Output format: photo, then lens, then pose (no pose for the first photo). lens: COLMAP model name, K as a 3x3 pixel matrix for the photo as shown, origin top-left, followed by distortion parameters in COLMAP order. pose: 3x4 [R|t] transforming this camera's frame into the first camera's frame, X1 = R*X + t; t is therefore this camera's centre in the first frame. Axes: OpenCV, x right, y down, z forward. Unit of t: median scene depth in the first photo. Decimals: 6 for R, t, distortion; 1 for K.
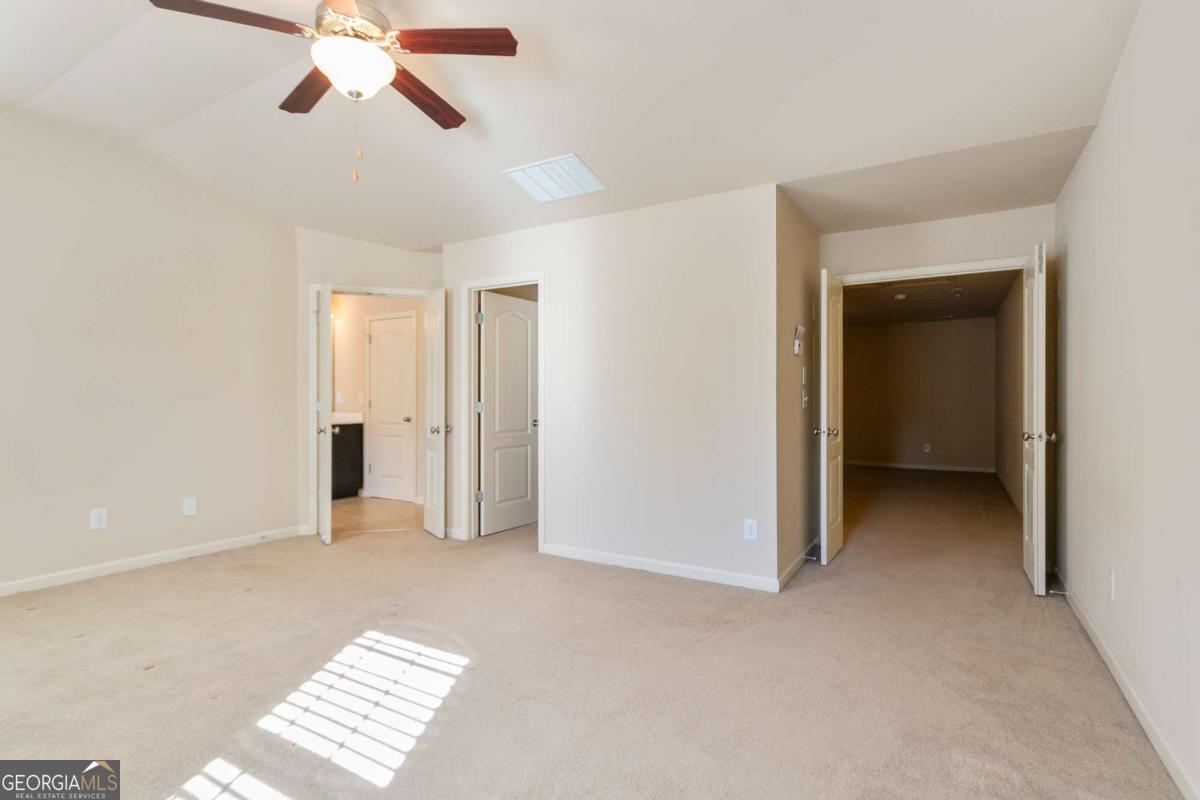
lens RADIAL K [[593.8, 0, 595.3], [0, 593.8, 402.5], [0, 0, 1]] dist [0.033461, -0.000233]
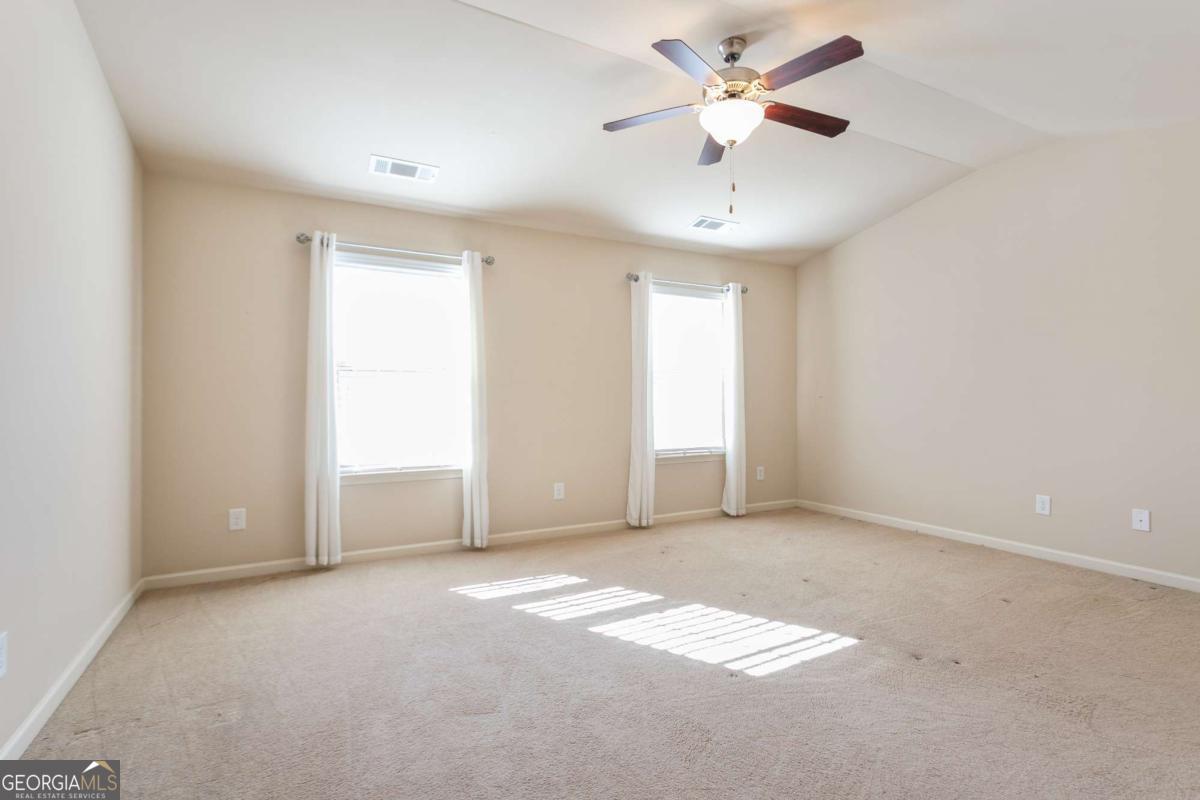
lens RADIAL K [[593.8, 0, 601.3], [0, 593.8, 395.9], [0, 0, 1]] dist [0.033461, -0.000233]
pose [[-0.515140, 0.002336, -0.857103, 0.727172], [0.003974, 0.999992, 0.000336, -0.003441], [0.857097, -0.003233, -0.515146, 1.314216]]
